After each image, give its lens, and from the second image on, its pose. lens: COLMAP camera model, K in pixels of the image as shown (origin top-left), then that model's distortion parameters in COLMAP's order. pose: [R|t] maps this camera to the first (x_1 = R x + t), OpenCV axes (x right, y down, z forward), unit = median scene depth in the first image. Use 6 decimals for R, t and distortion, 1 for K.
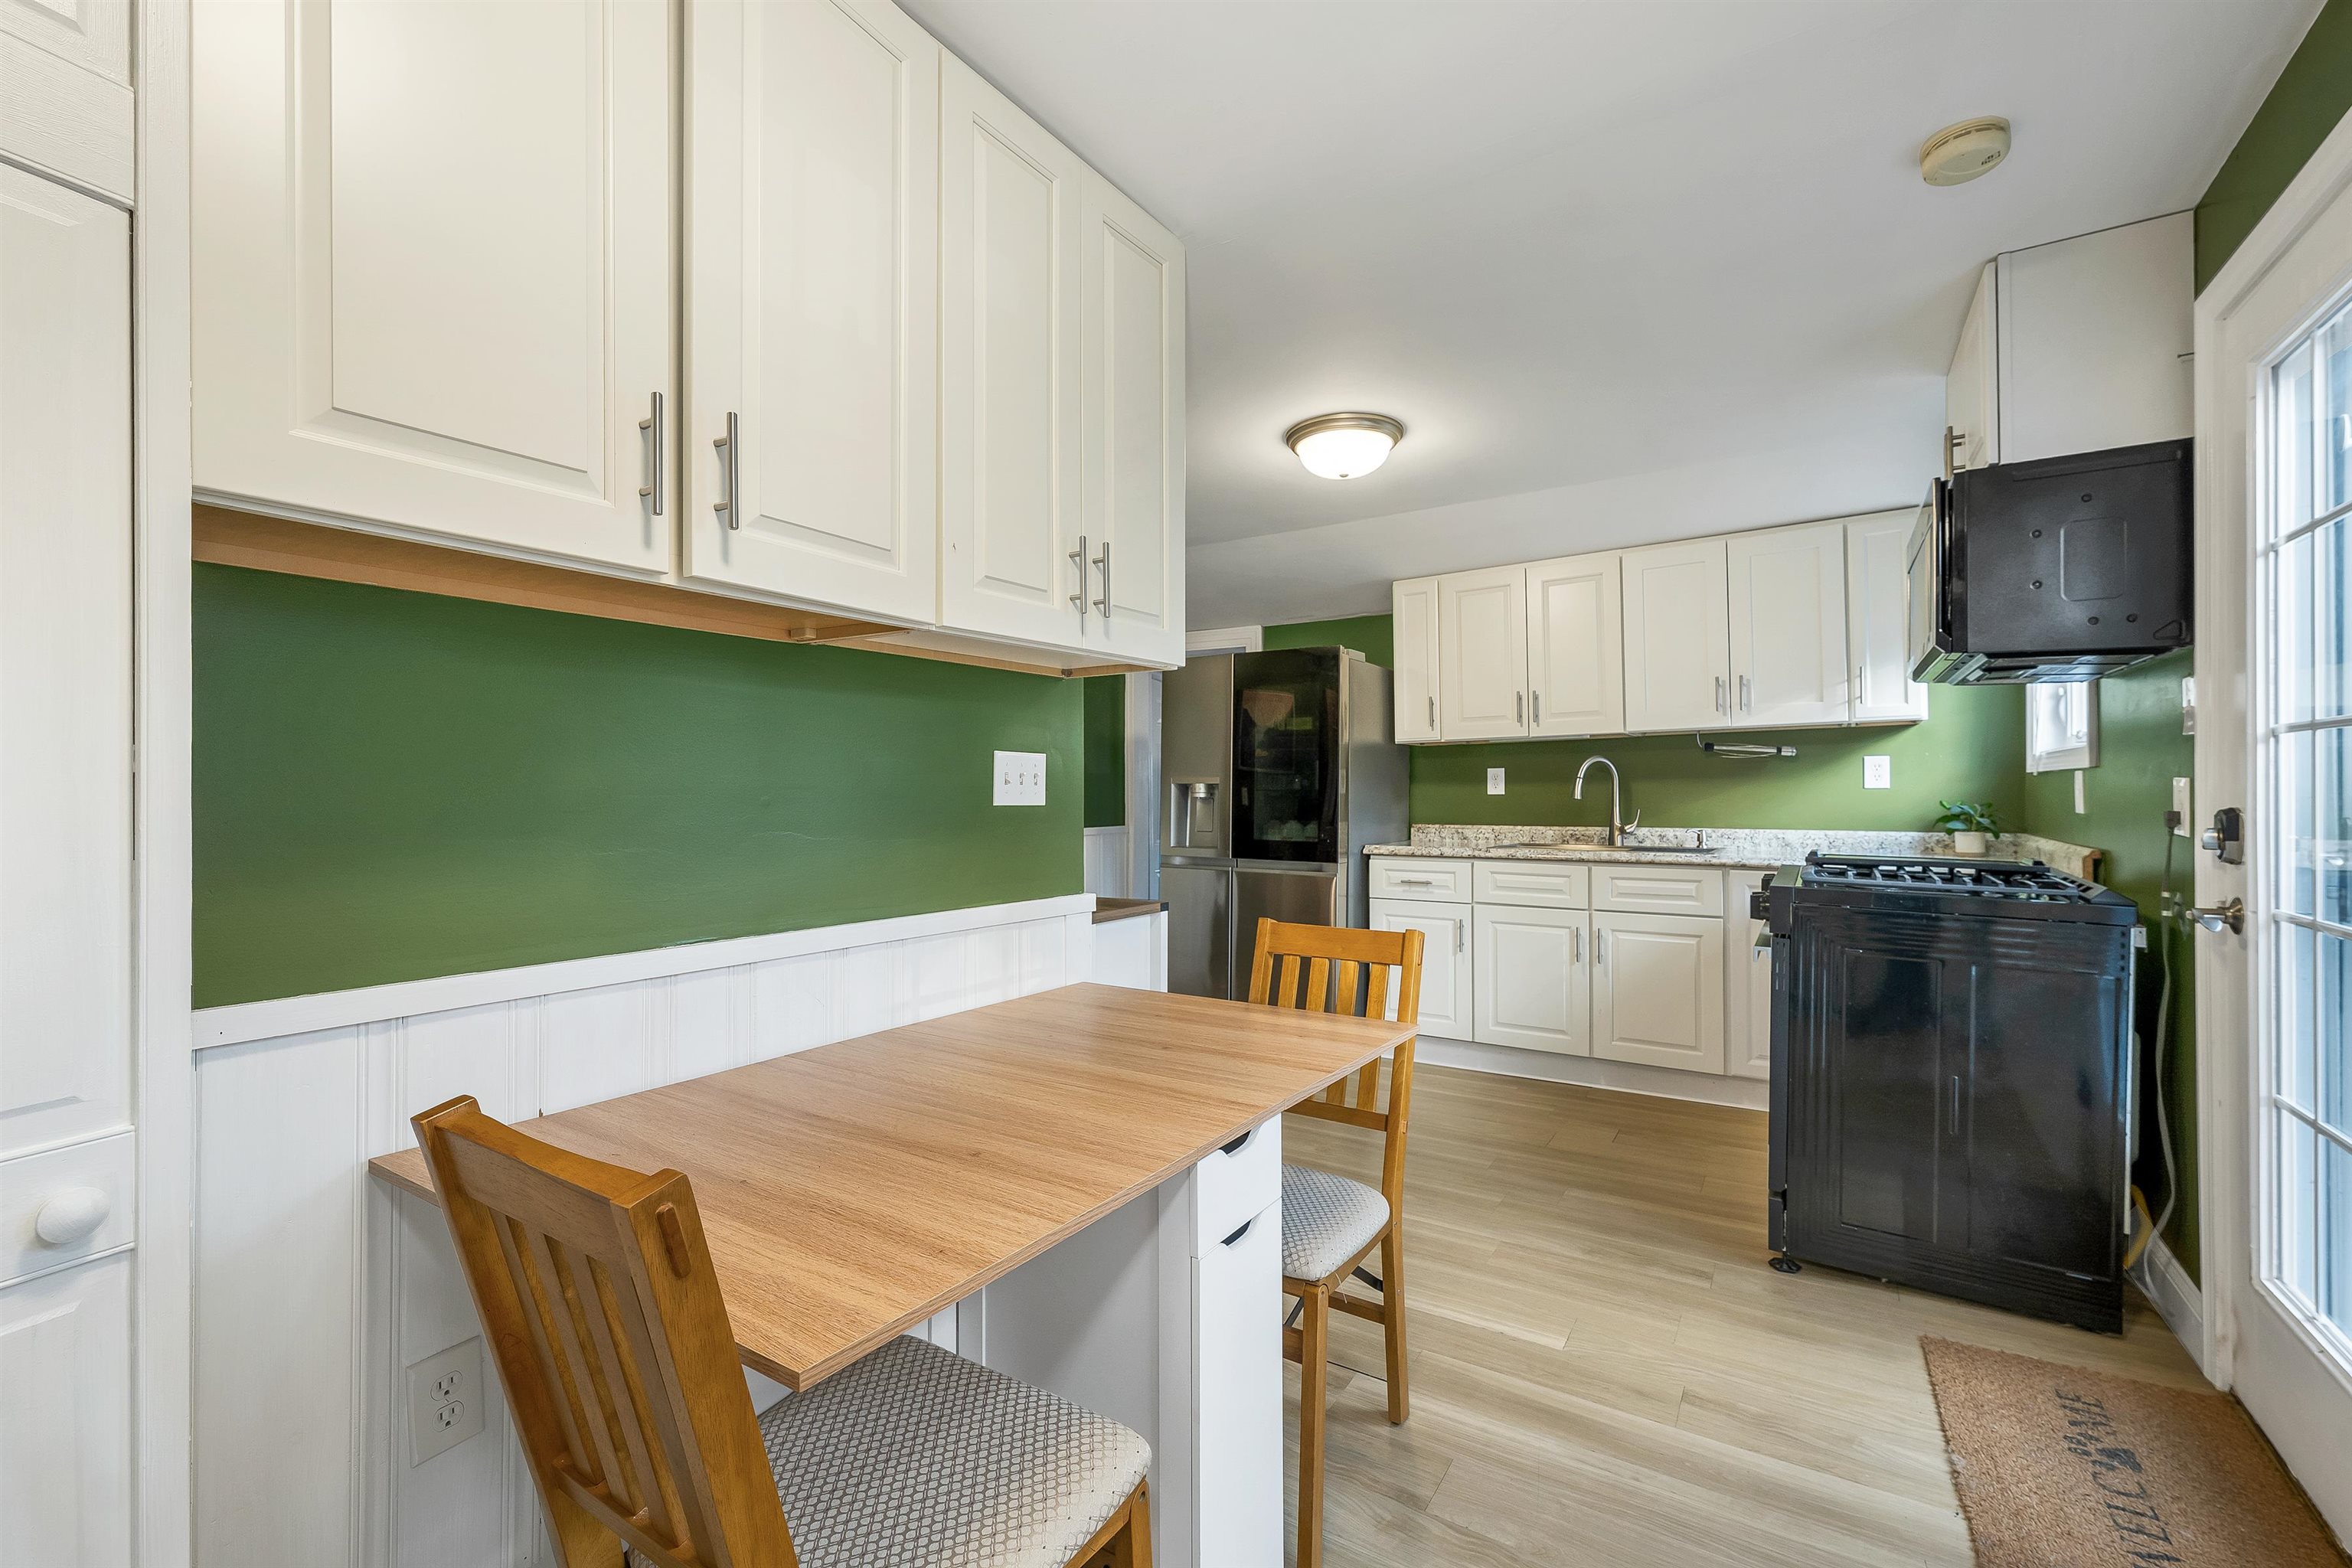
lens RADIAL K [[987.3, 0, 1182.5], [0, 987.3, 786.7], [0, 0, 1]] dist [-0.000544, 0.000926]
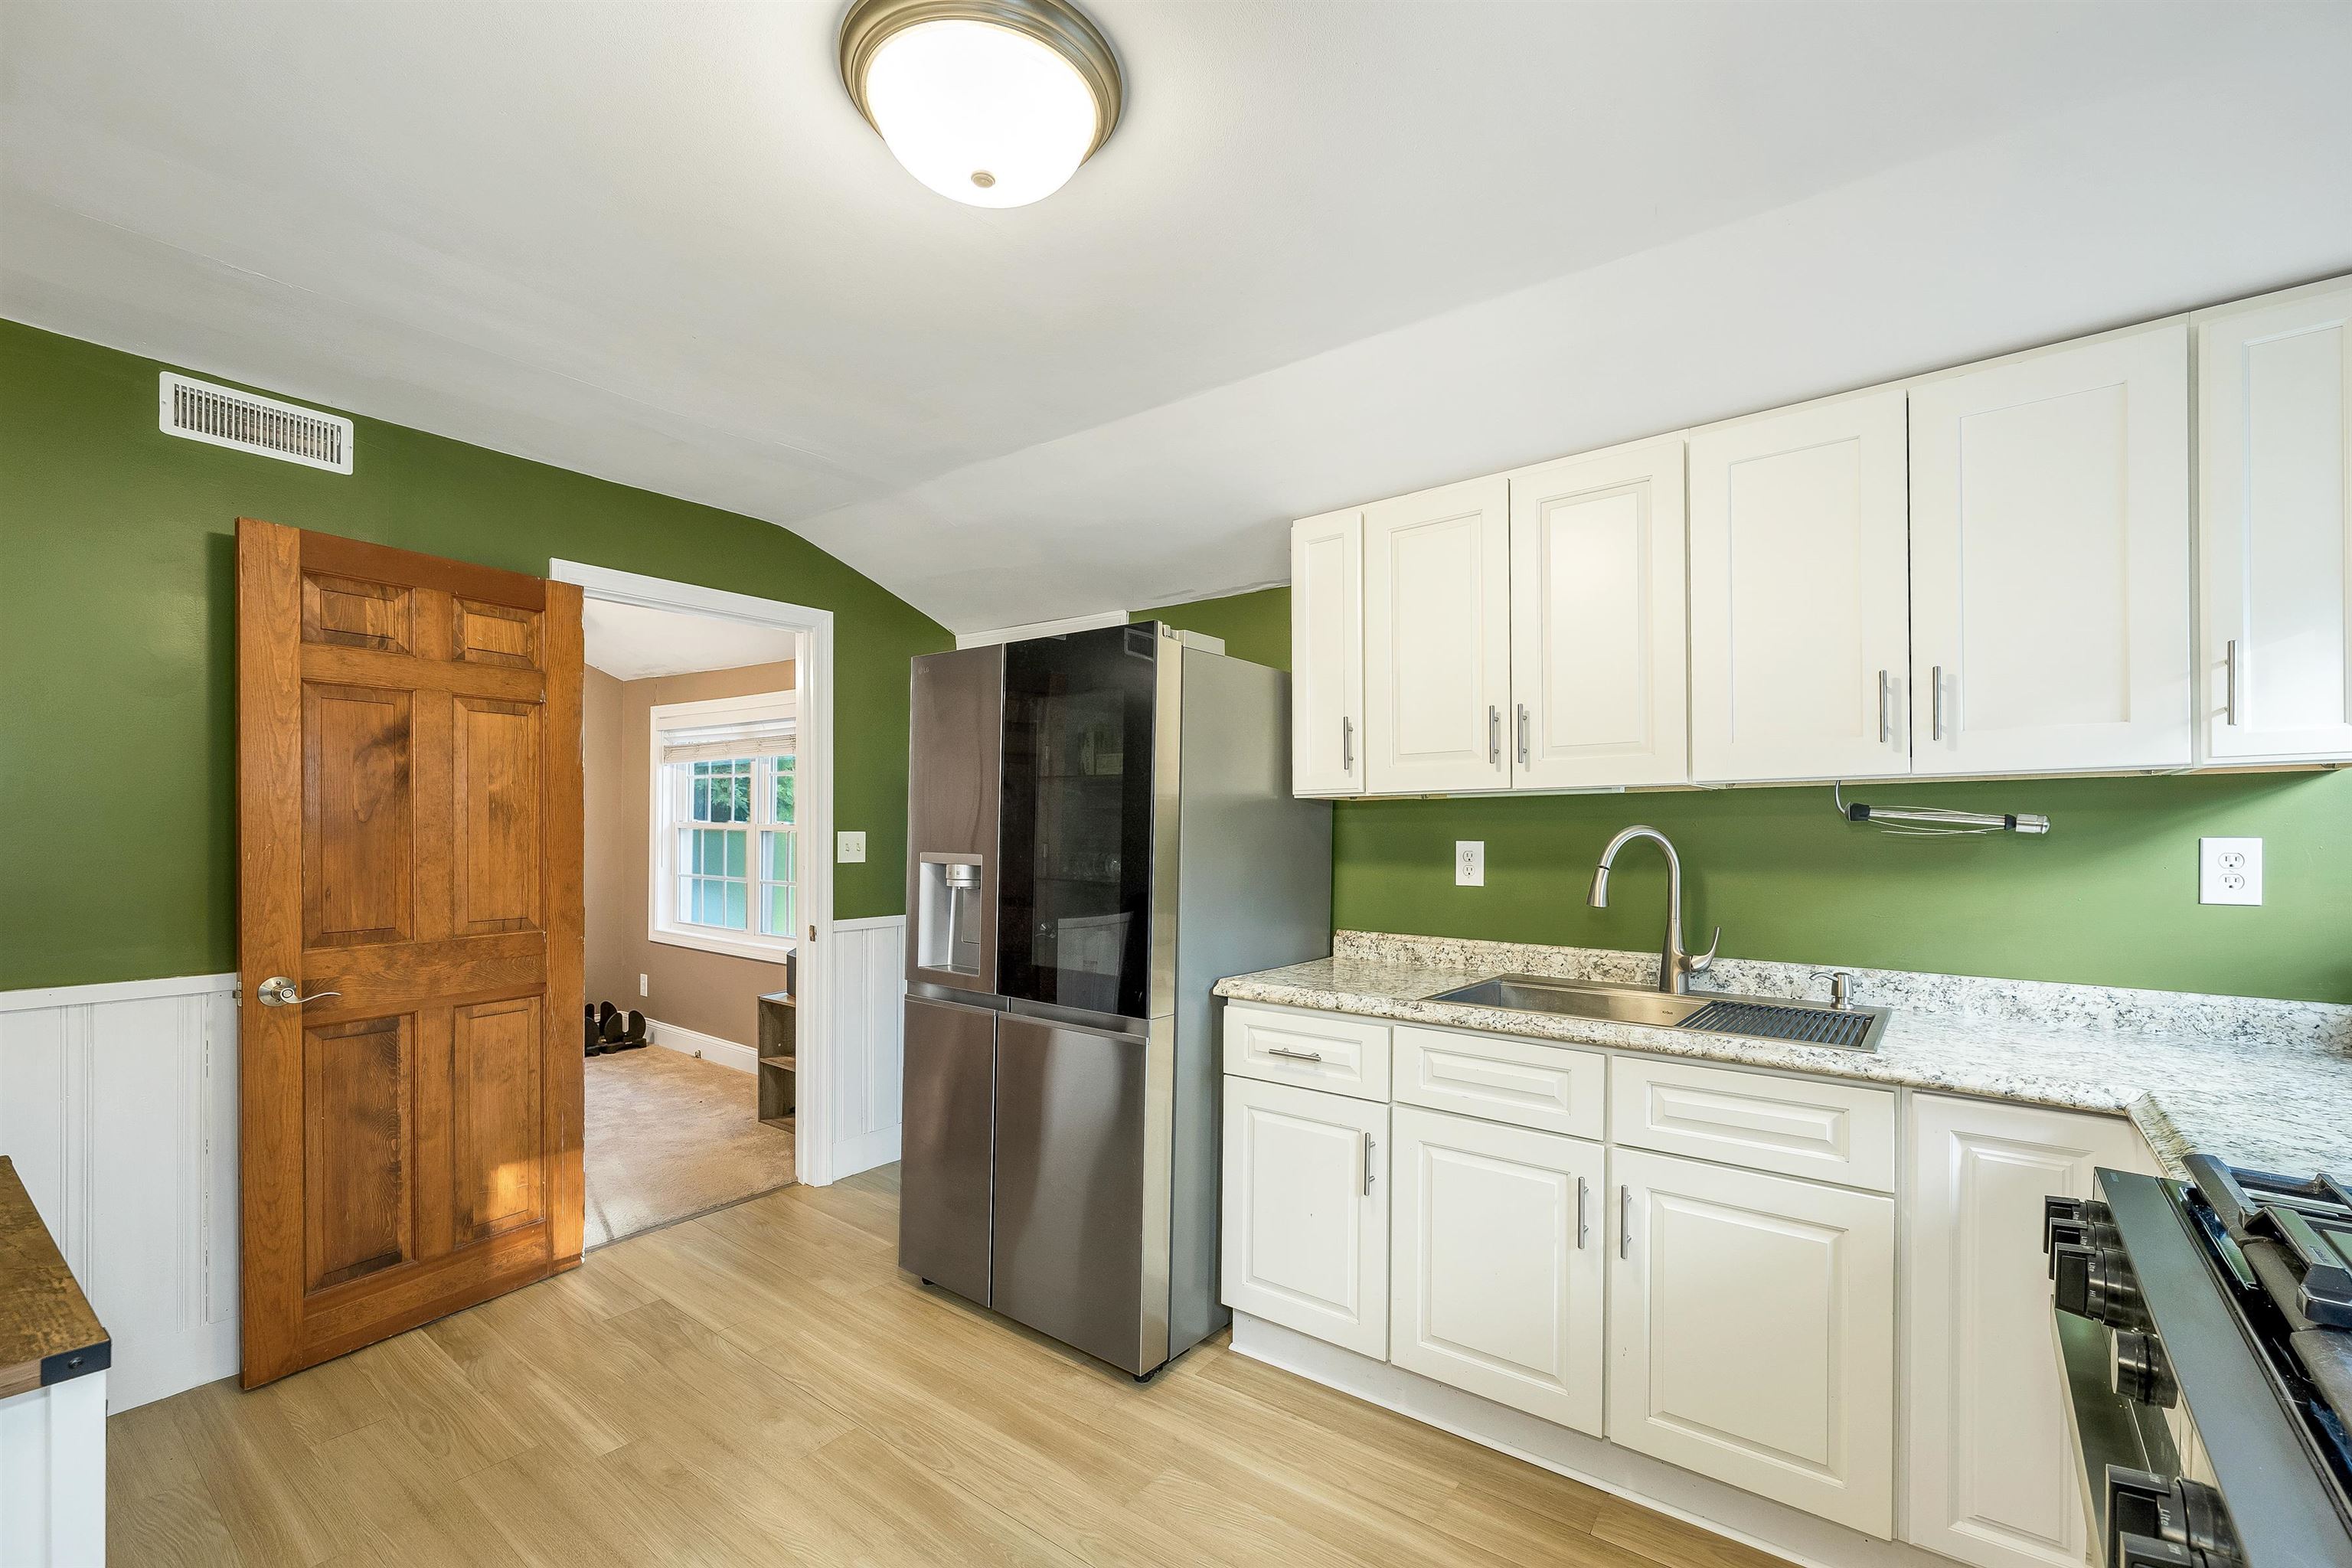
lens RADIAL K [[987.3, 0, 1199.4], [0, 987.3, 831.1], [0, 0, 1]] dist [-0.000544, 0.000926]
pose [[0.997101, 0.007709, -0.075695, 0.221949], [-0.007044, 0.999934, 0.009052, -0.031612], [0.075760, -0.008492, 0.997090, 0.445267]]
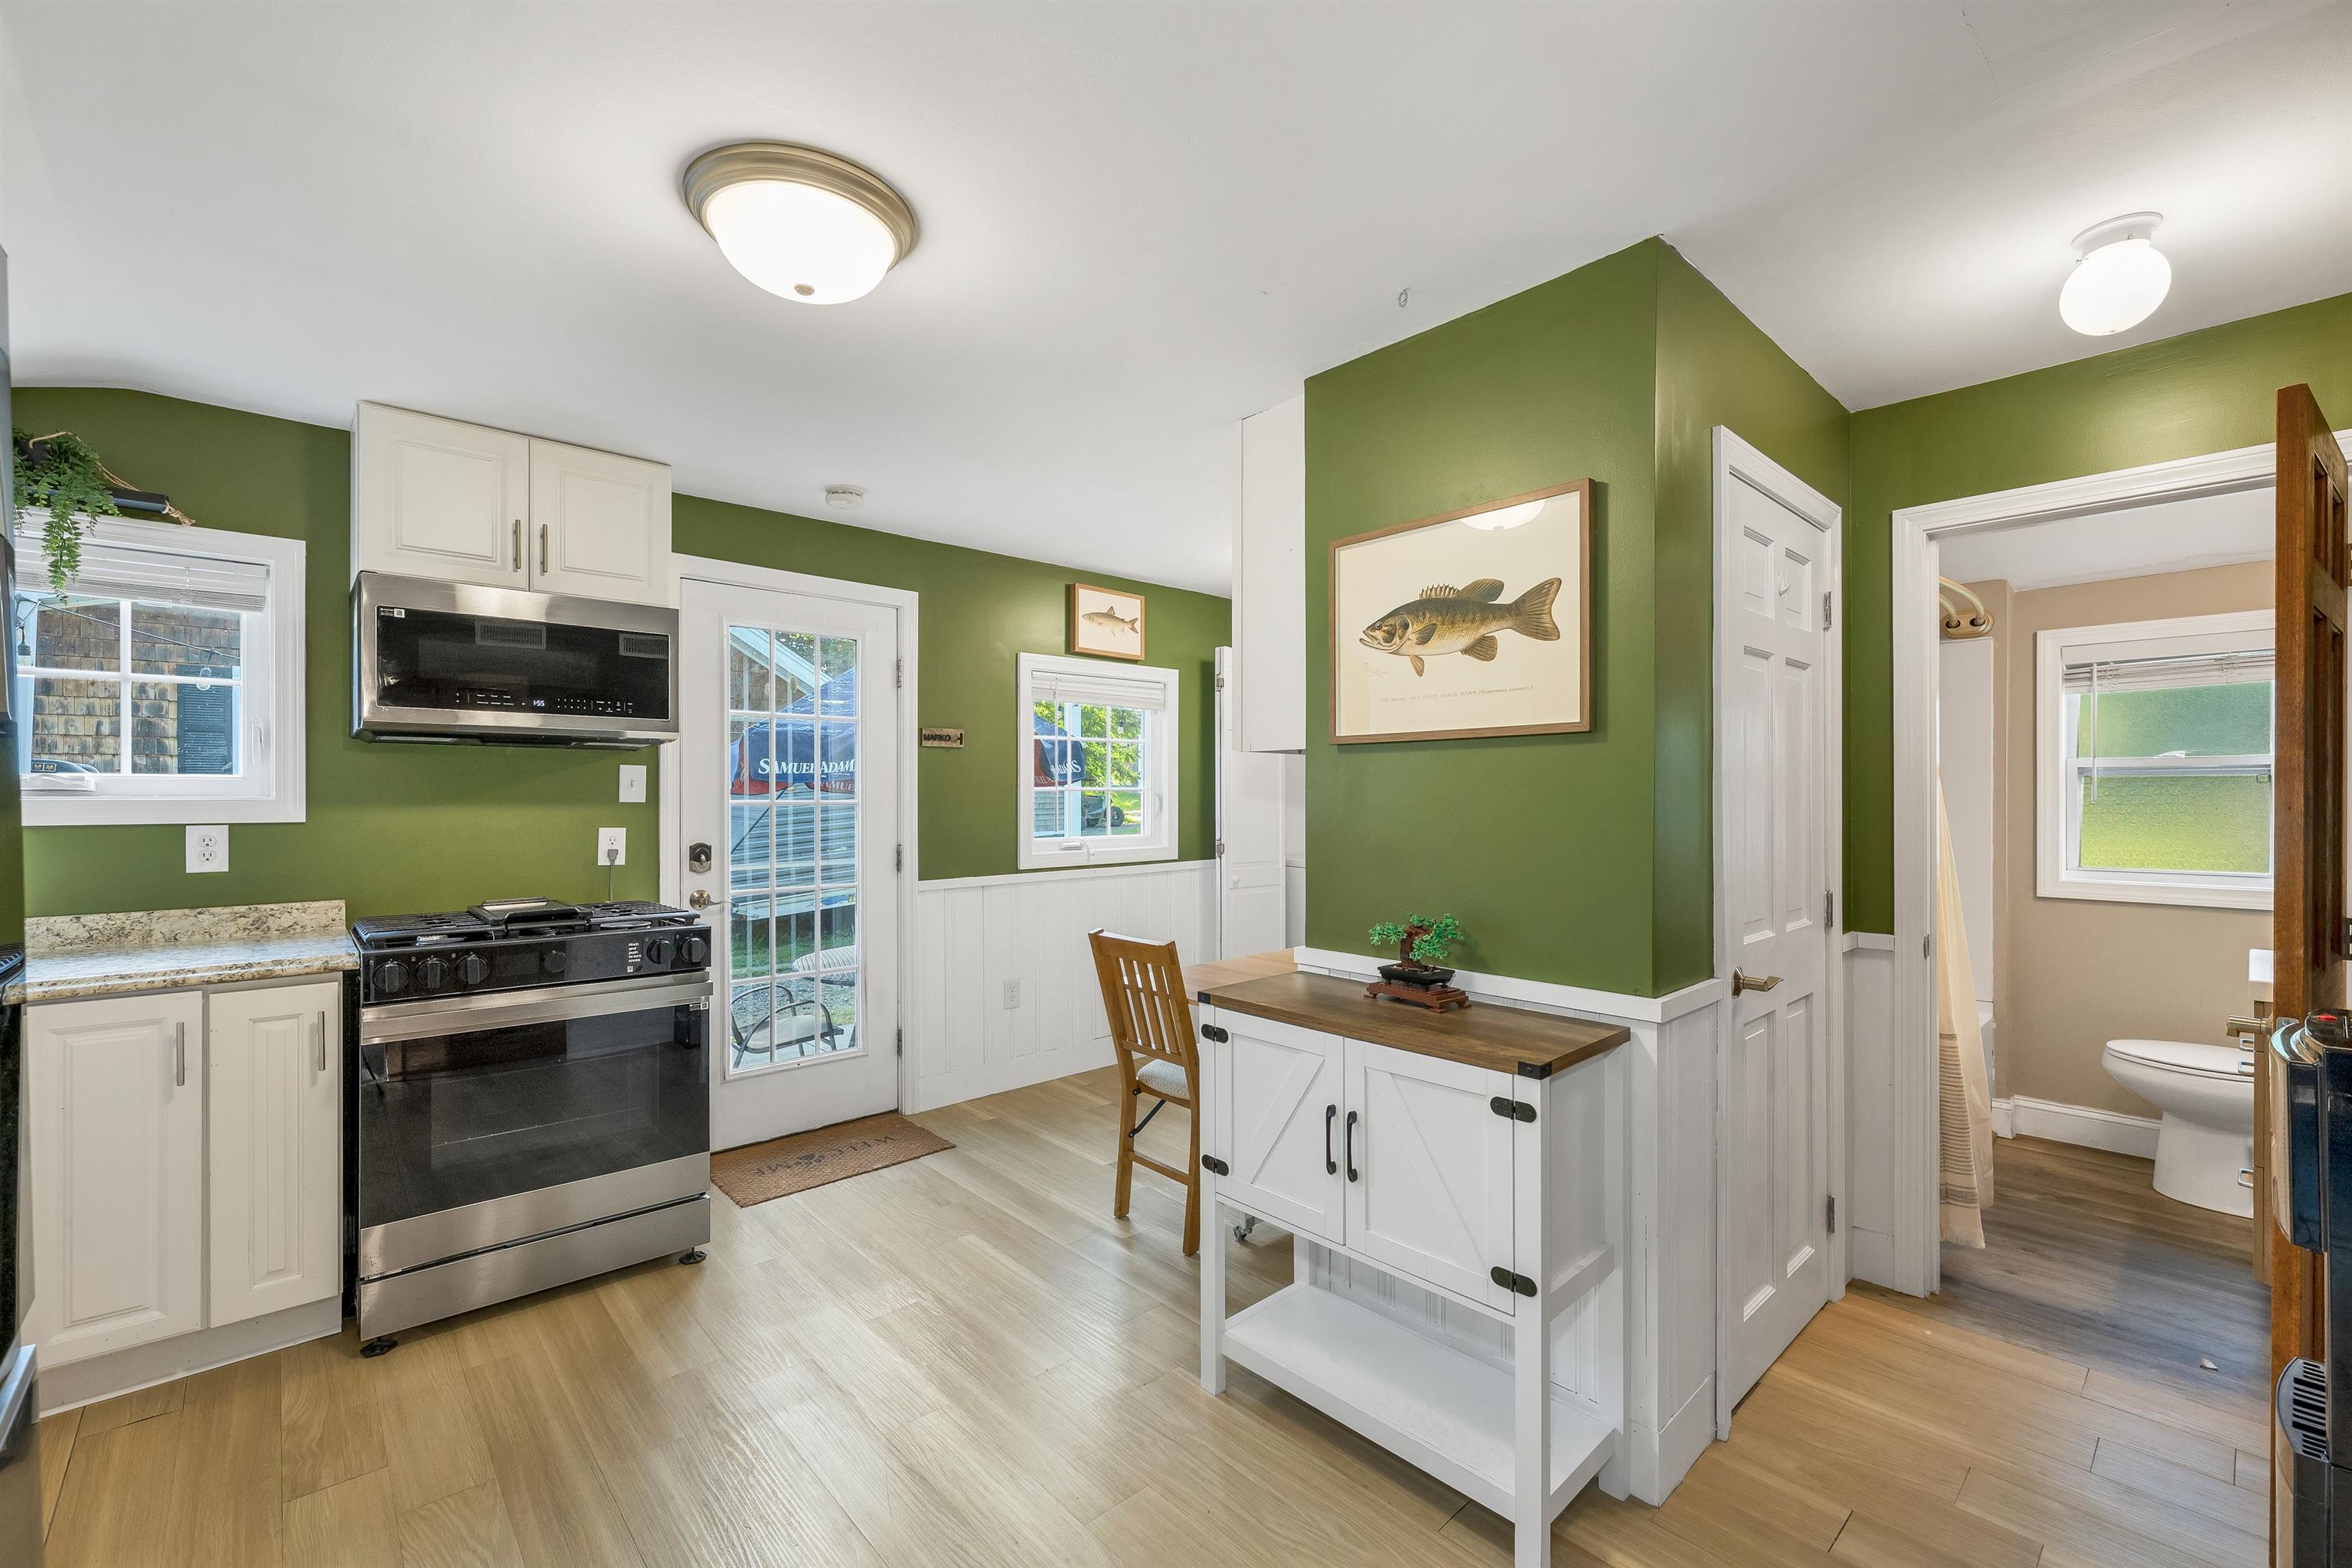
lens RADIAL K [[987.3, 0, 1186.6], [0, 987.3, 798.4], [0, 0, 1]] dist [-0.000544, 0.000926]
pose [[-0.967734, -0.001154, 0.251971, -0.134425], [-0.000750, 0.999998, 0.001697, -0.029289], [-0.251972, 0.001453, -0.967733, 1.122447]]
